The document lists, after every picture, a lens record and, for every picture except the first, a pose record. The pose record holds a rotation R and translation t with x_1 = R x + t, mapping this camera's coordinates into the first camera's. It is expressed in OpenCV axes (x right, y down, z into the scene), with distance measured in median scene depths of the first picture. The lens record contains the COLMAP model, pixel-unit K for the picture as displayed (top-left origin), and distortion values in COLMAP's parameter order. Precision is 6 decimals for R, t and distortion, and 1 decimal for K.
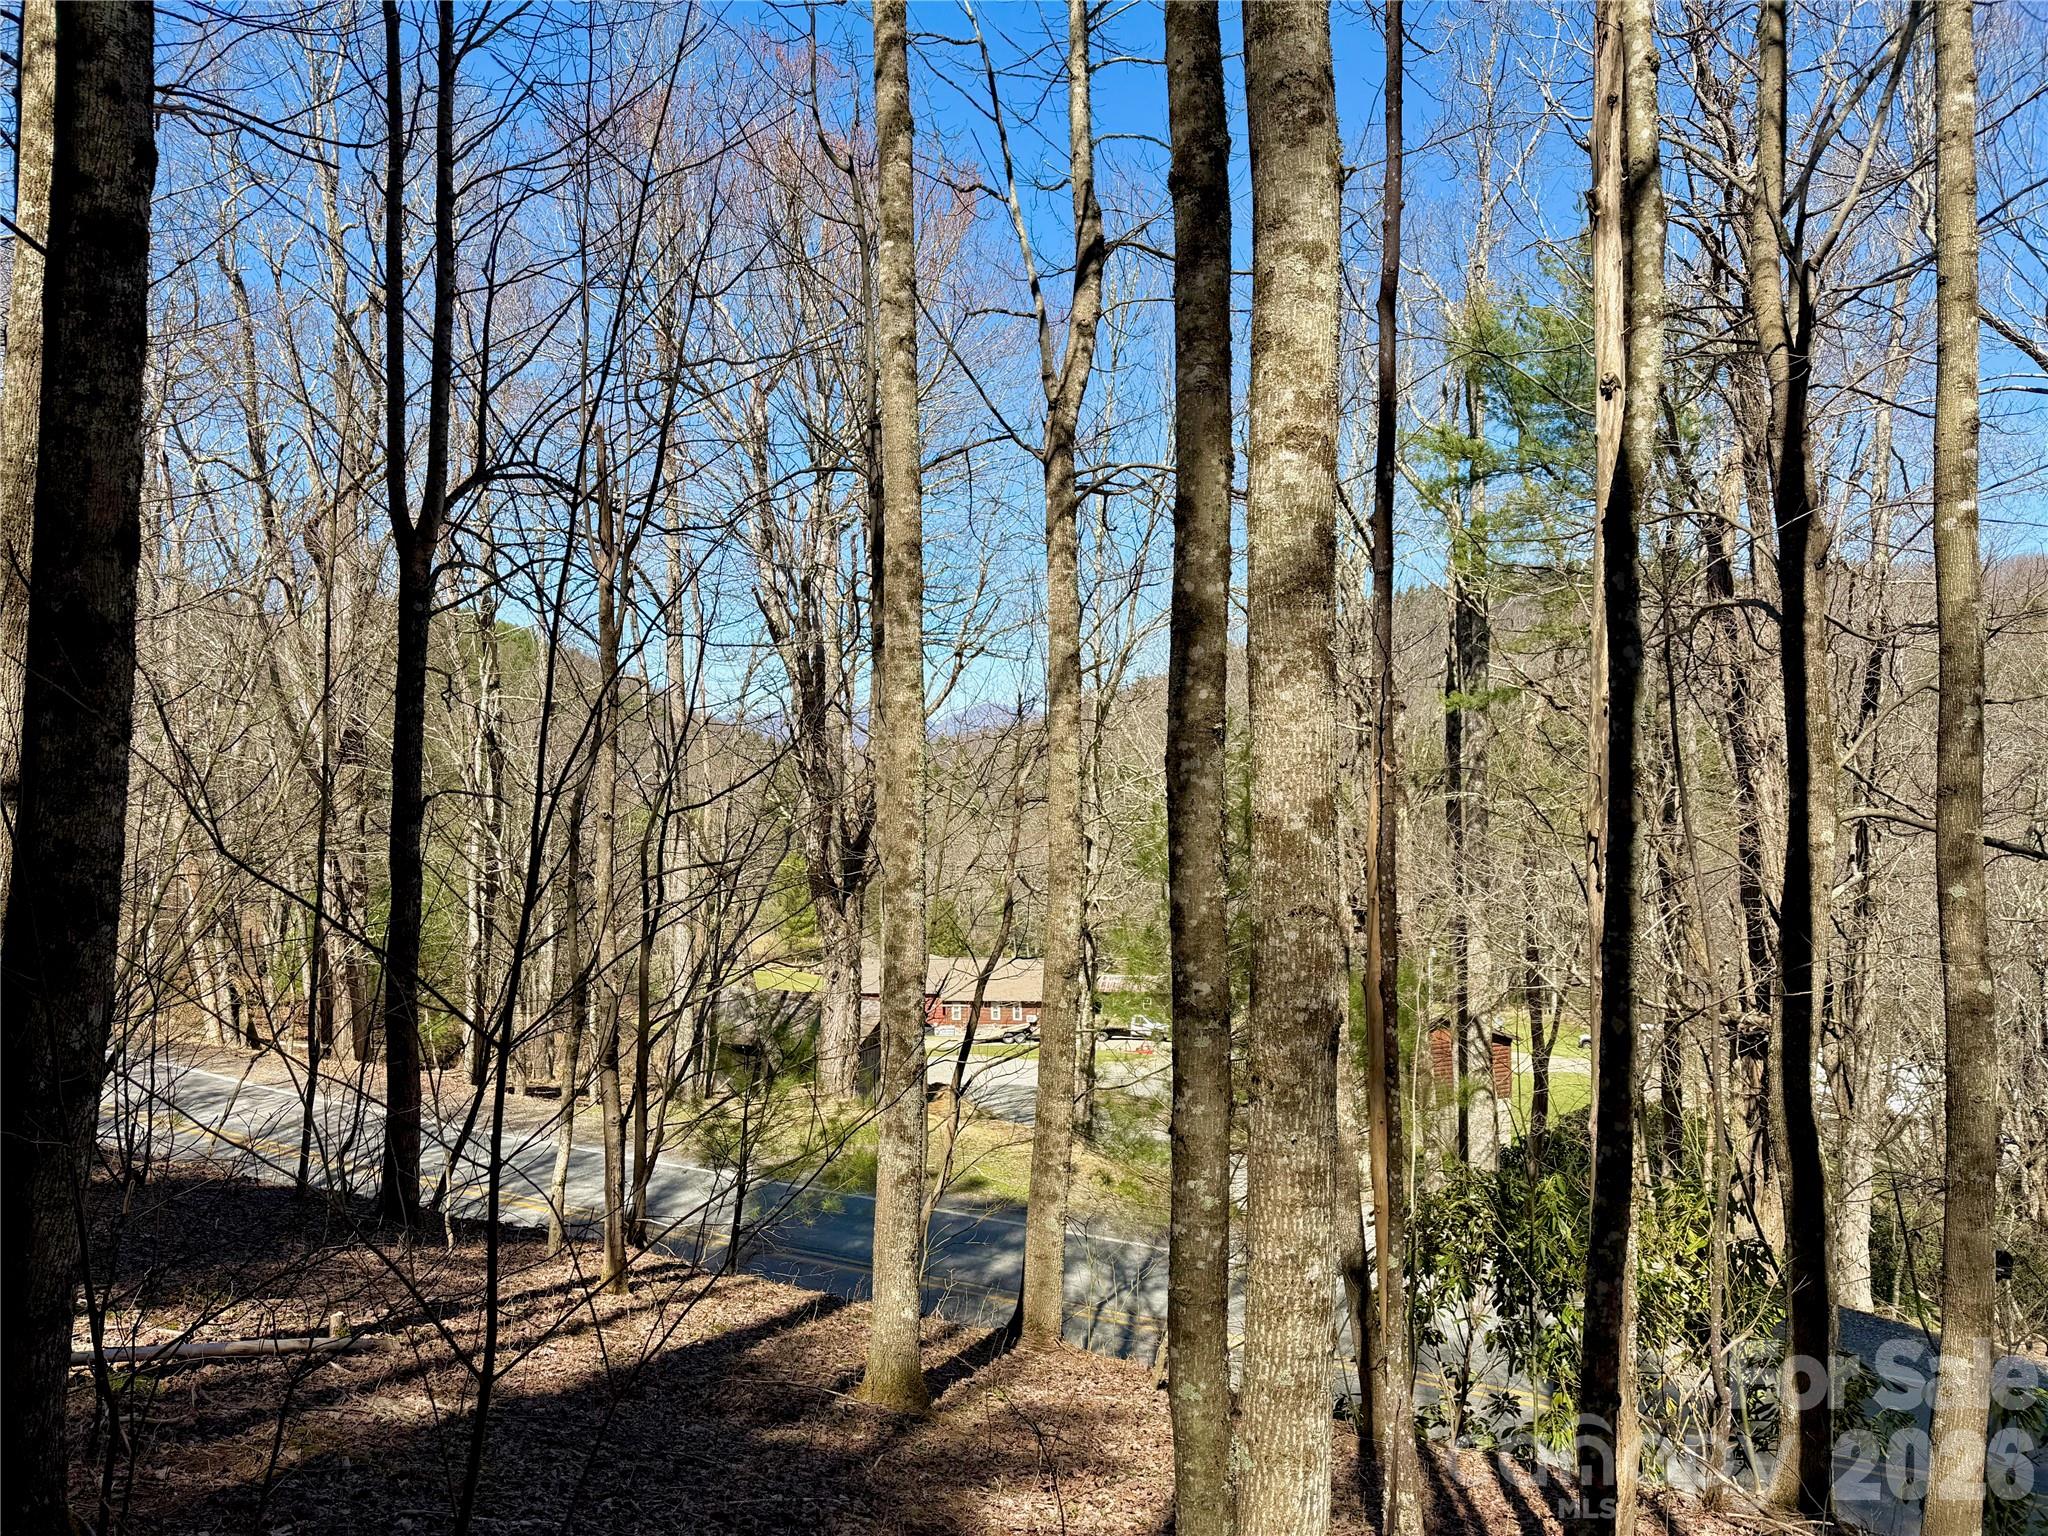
lens RADIAL K [[1416.4, 0, 1024.0], [0, 1416.4, 768.0], [0, 0, 1]] dist [0.044072, 0.000268]
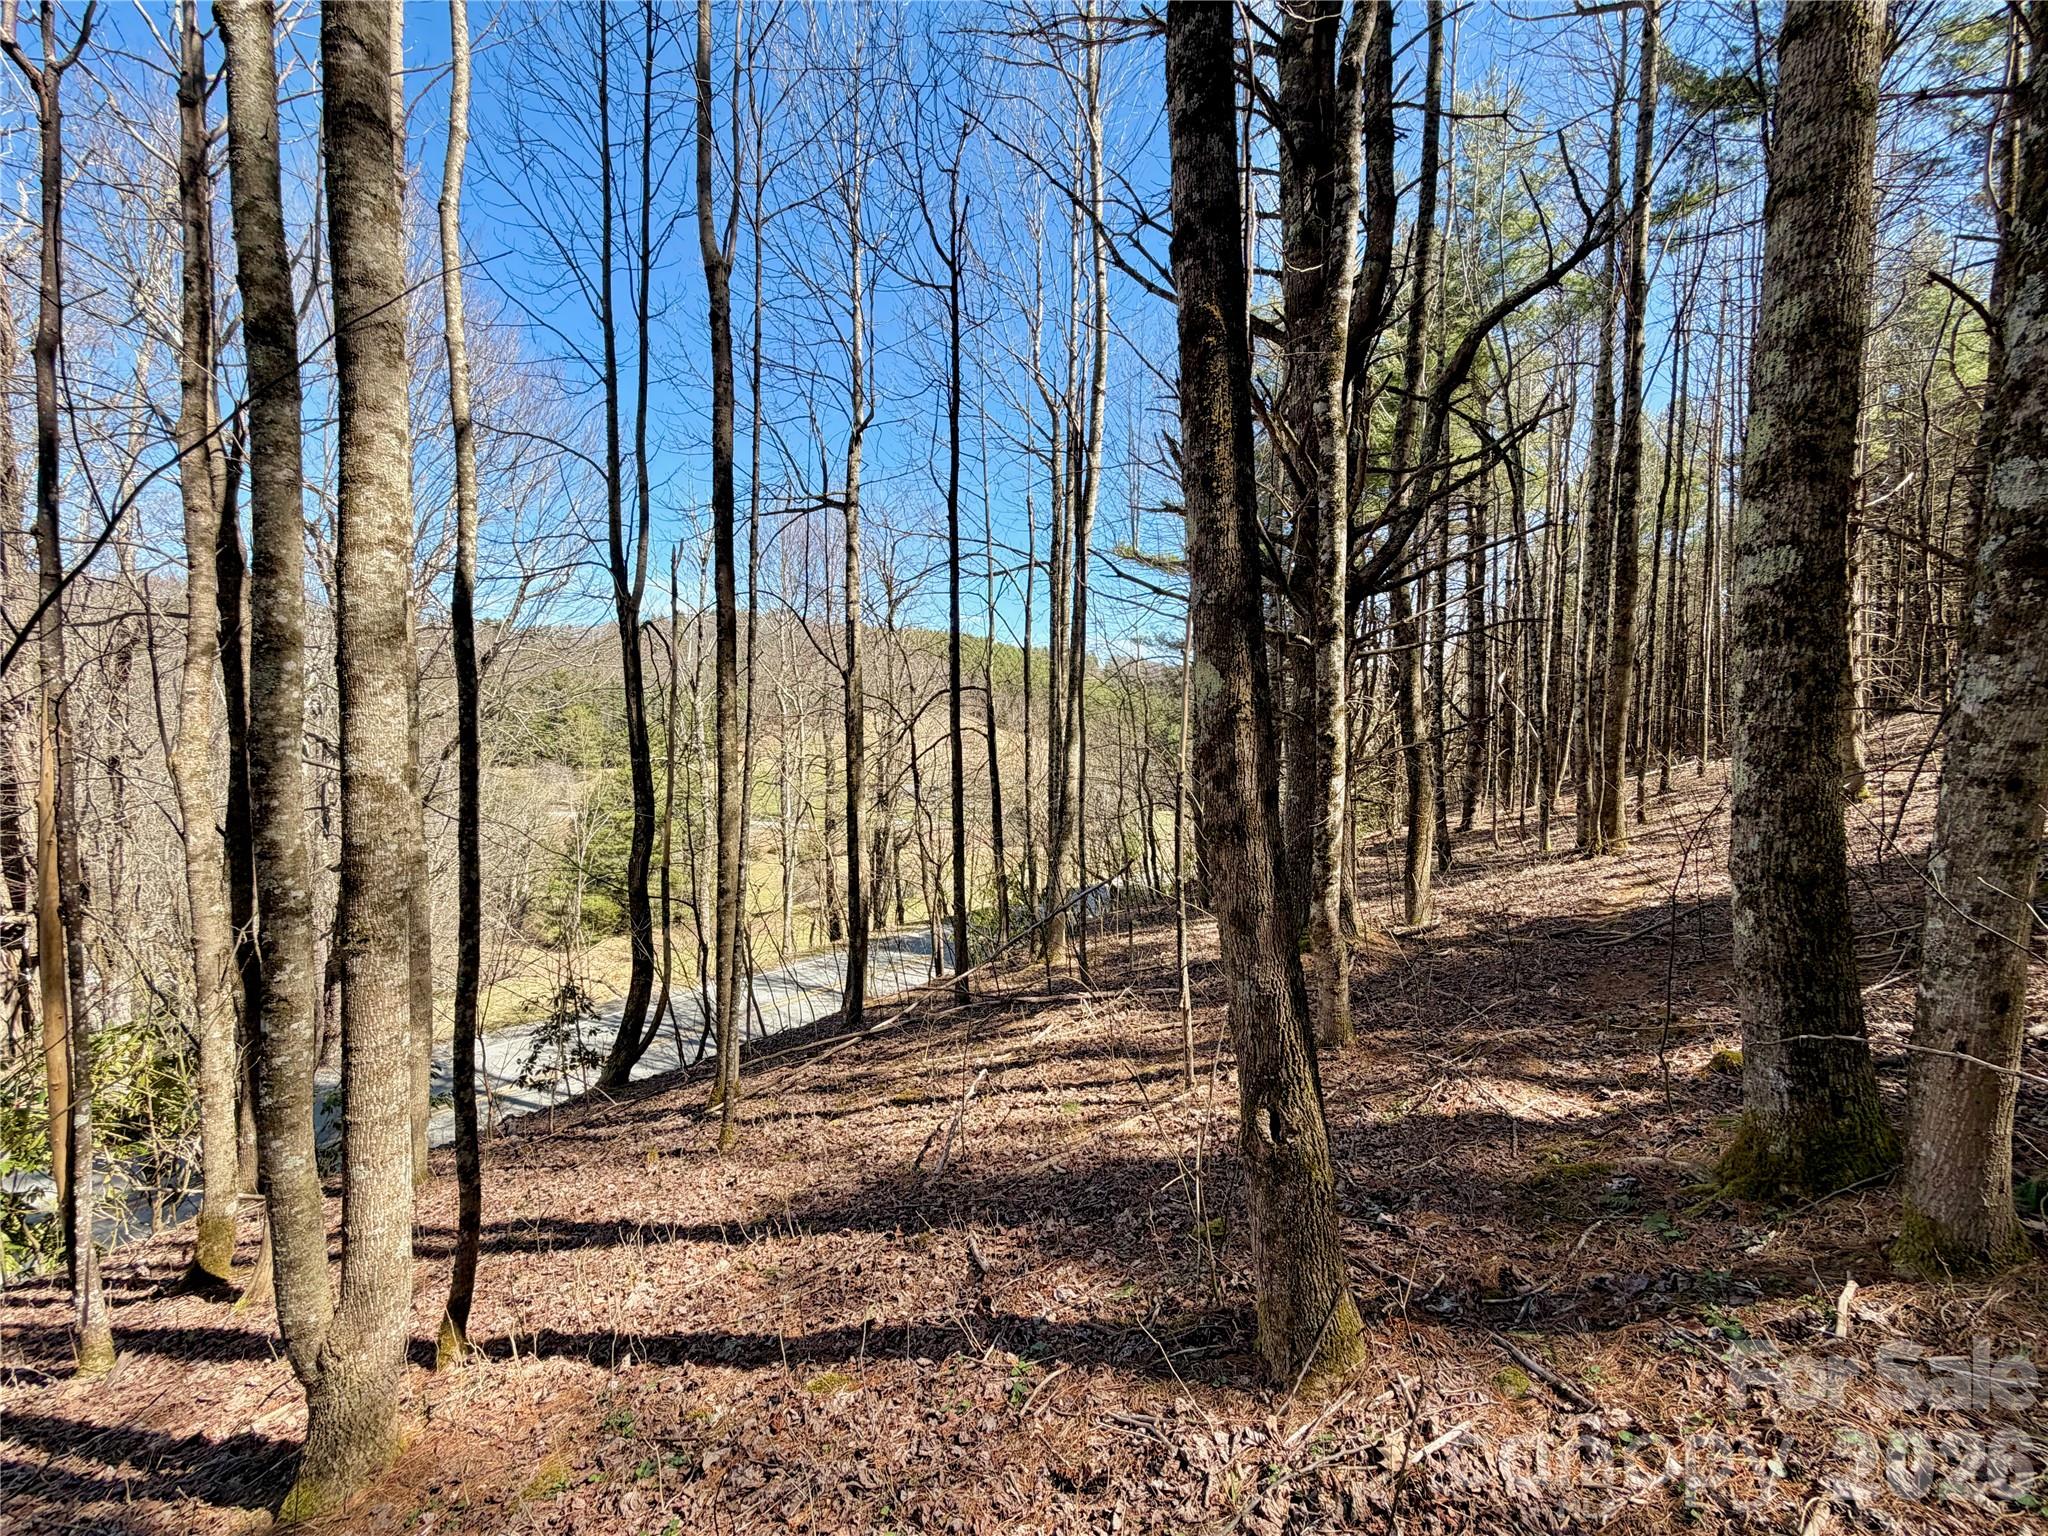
lens RADIAL K [[848.6, 0, 1024.0], [0, 848.6, 768.0], [0, 0, 1]] dist [-0.000810, -0.000217]
pose [[0.113432, -0.040812, 0.992707, -0.637880], [-0.016418, 0.998943, 0.042944, -0.026582], [-0.993410, -0.021170, 0.112642, 0.141540]]
